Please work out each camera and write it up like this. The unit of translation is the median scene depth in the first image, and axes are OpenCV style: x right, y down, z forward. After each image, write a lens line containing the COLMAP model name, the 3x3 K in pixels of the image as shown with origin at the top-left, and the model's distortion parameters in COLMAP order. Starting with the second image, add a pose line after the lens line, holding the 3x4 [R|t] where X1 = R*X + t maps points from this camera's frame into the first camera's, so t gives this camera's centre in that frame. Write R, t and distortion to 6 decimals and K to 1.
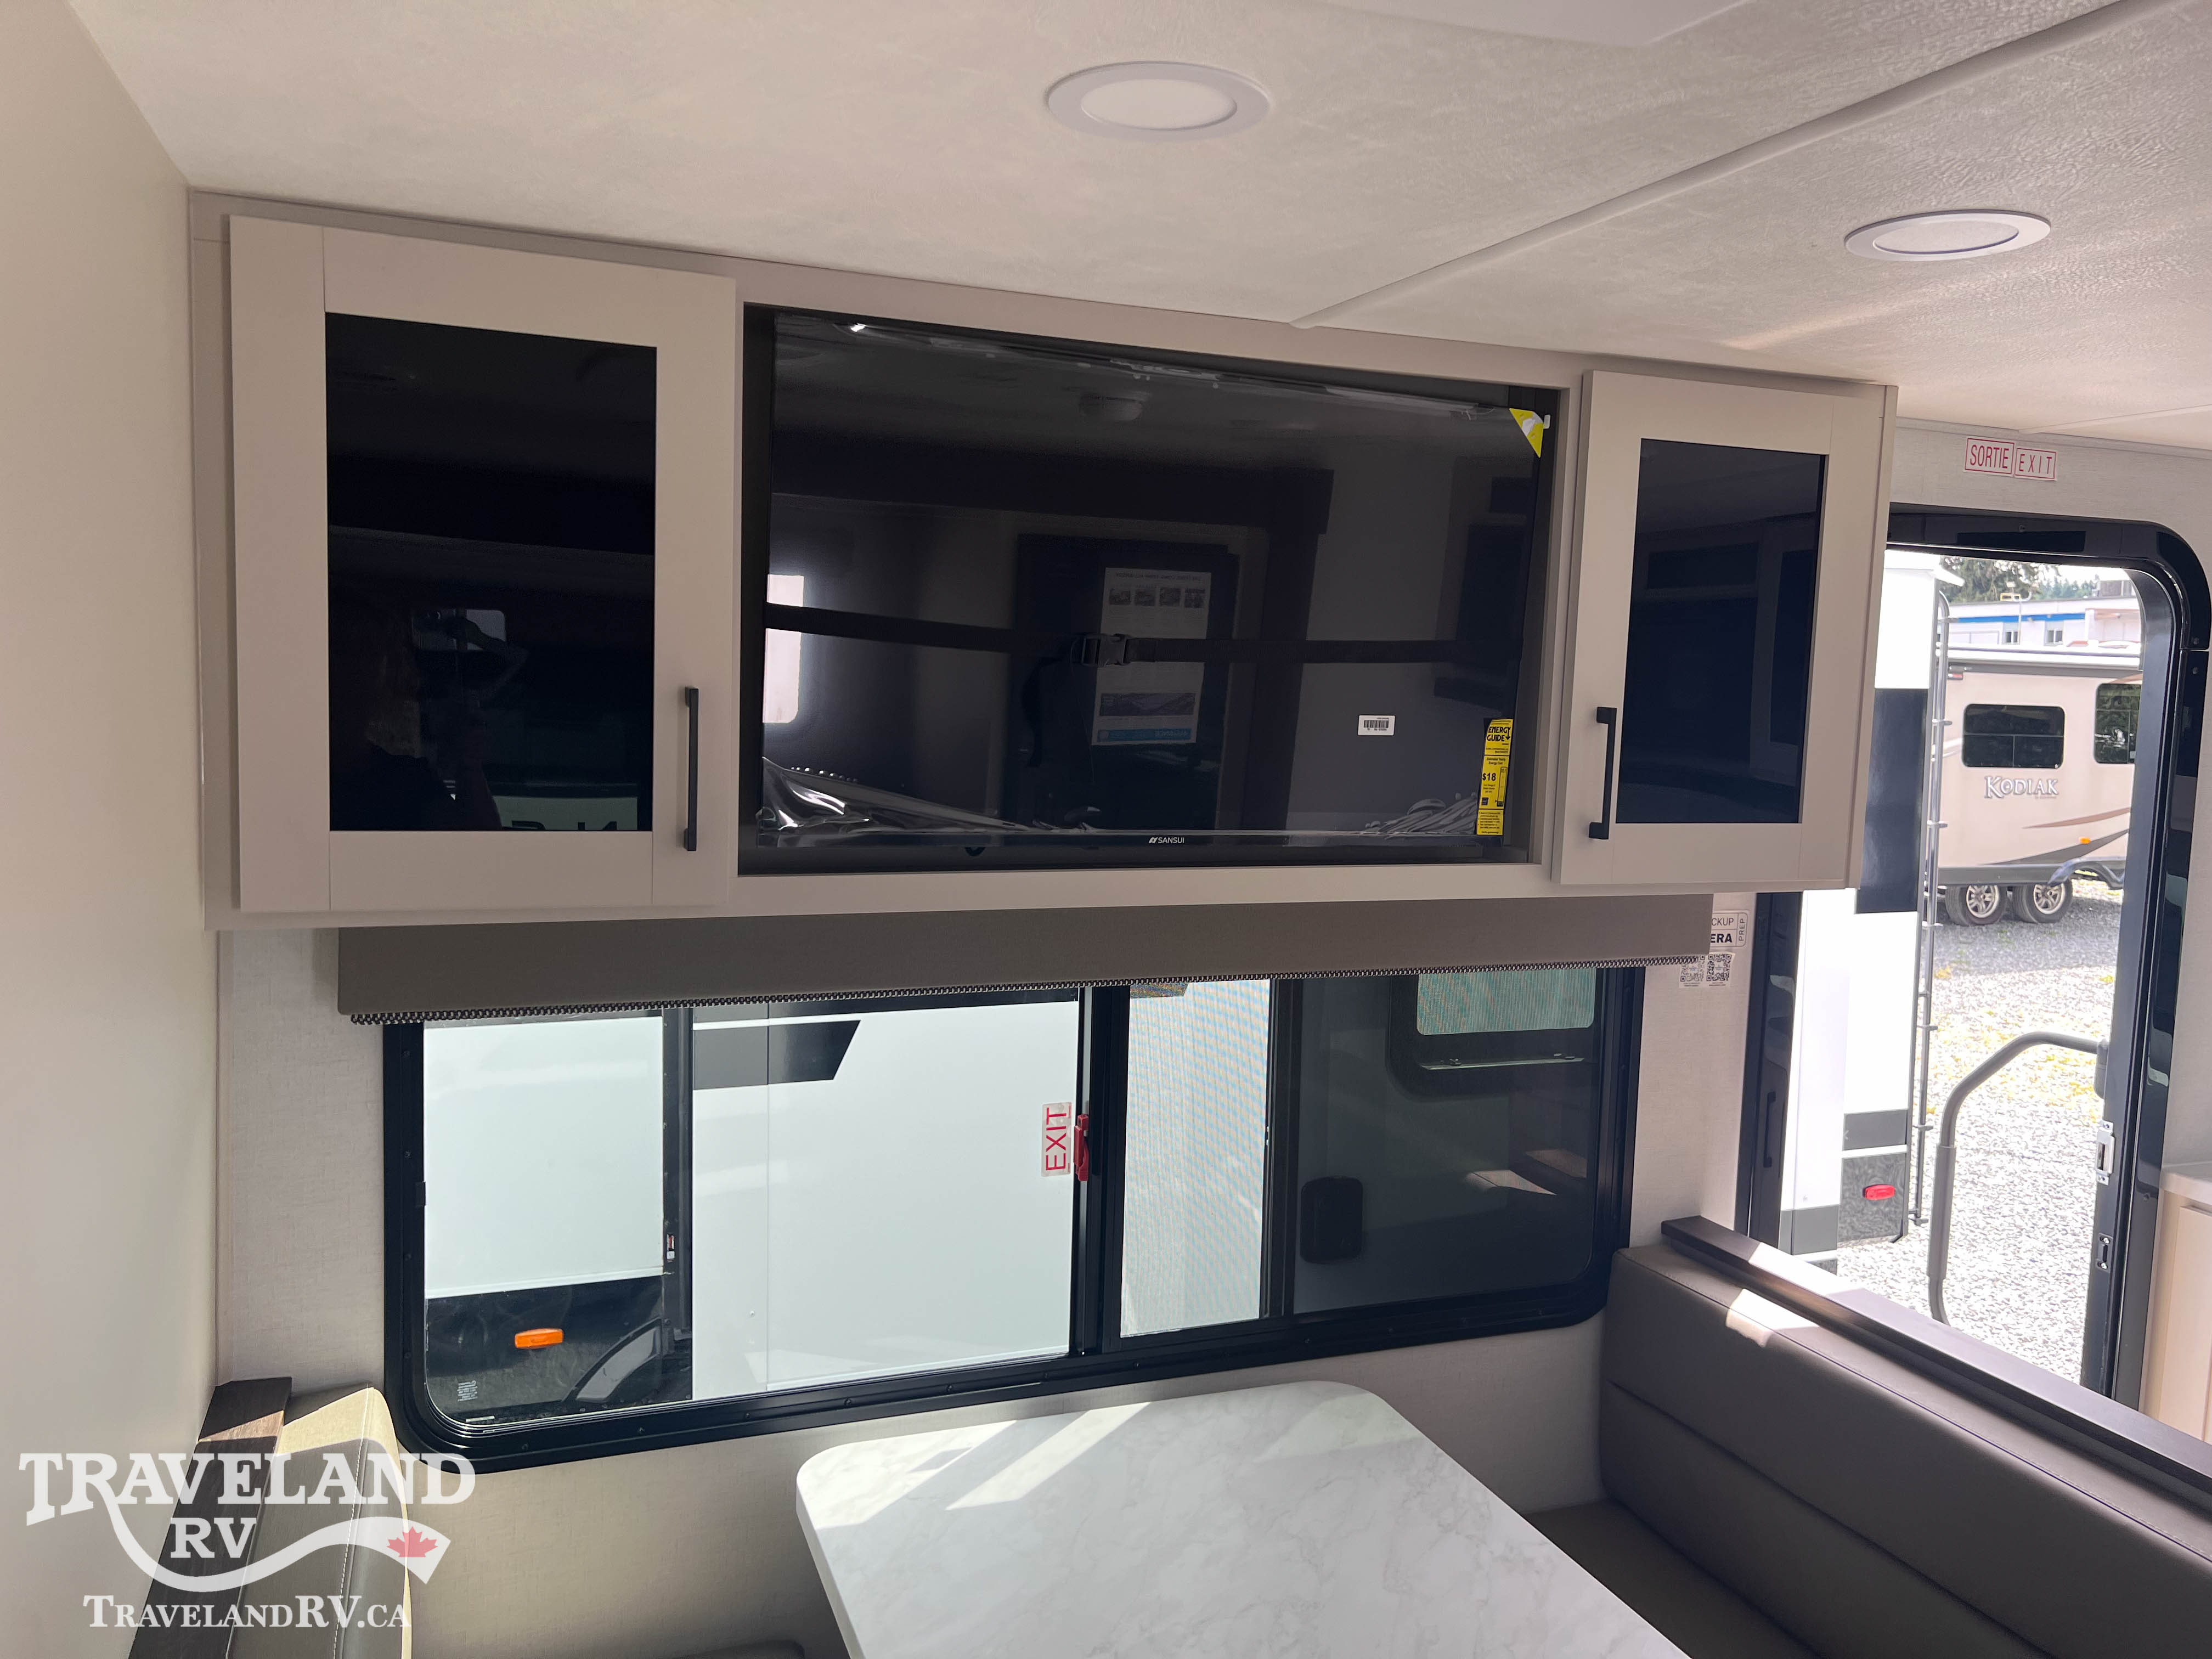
lens RADIAL K [[1684.3, 0, 1101.3], [0, 1684.3, 818.1], [0, 0, 1]] dist [-0.008409, -0.041523]
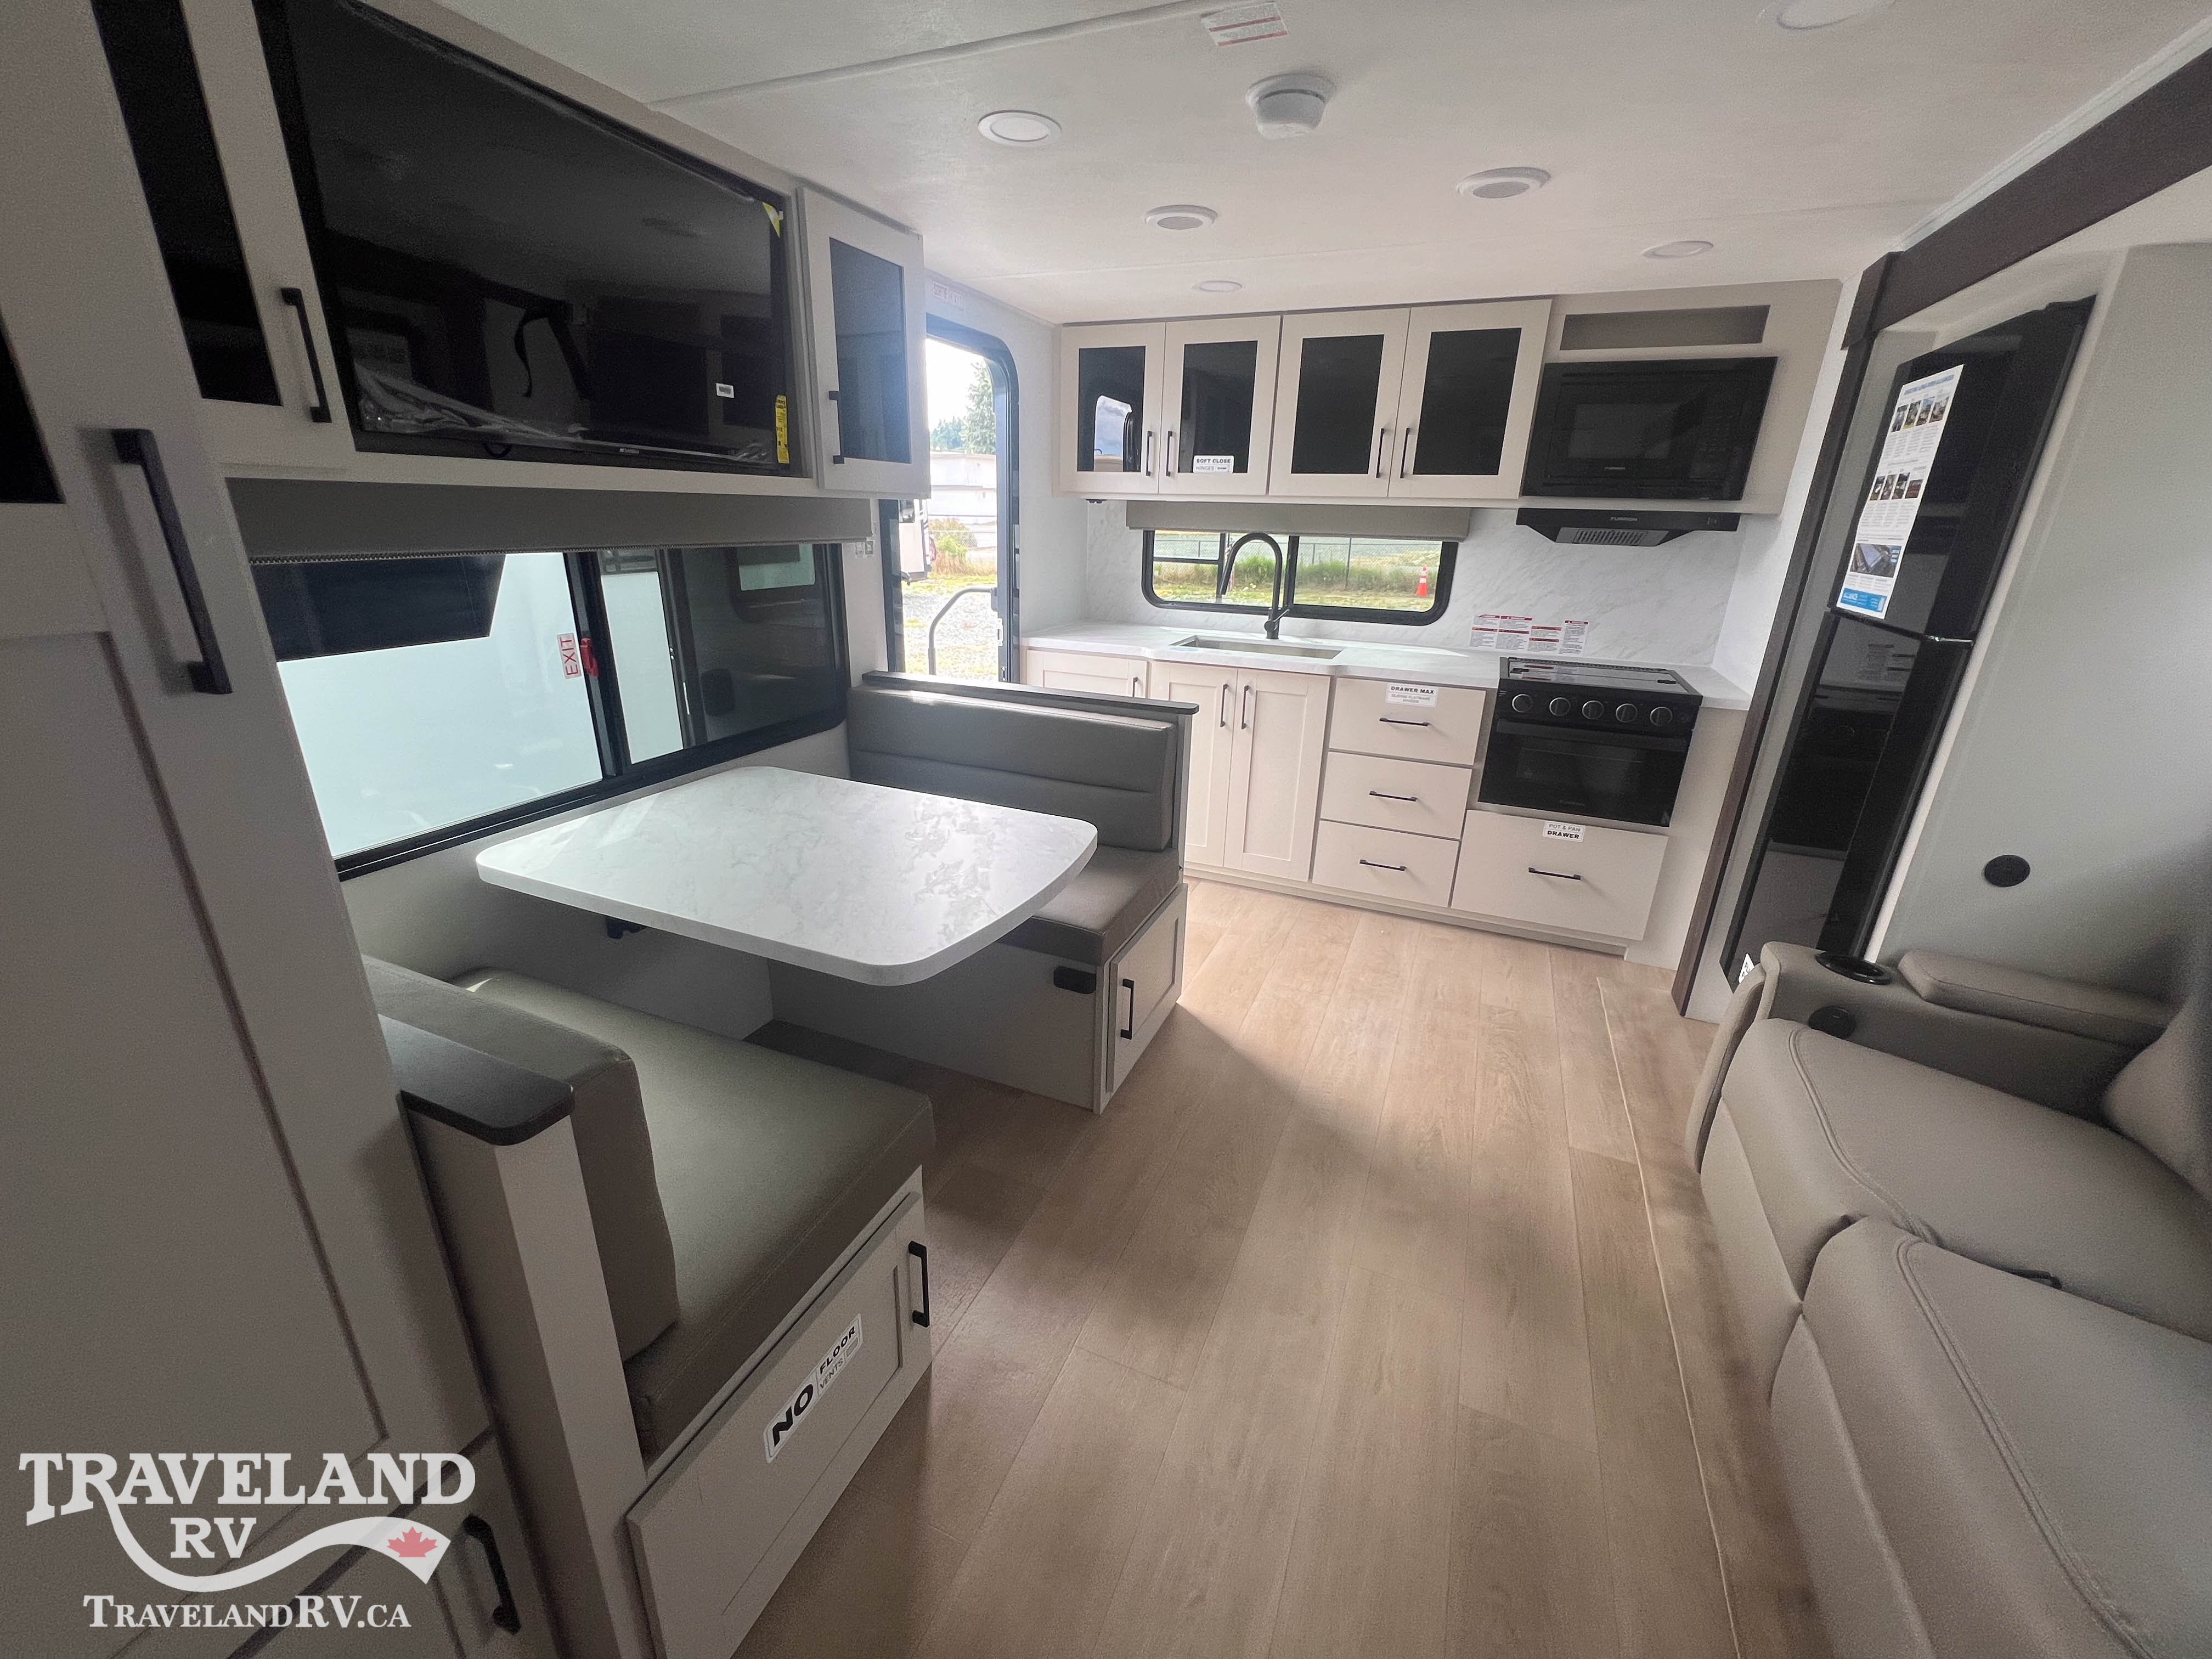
lens RADIAL K [[878.6, 0, 1098.5], [0, 878.6, 831.1], [0, 0, 1]] dist [-0.001577, 0.000093]
pose [[0.687926, -0.260409, 0.677455, -0.300298], [0.056063, 0.949692, 0.308125, 0.117200], [-0.723612, -0.173988, 0.667917, 0.006317]]
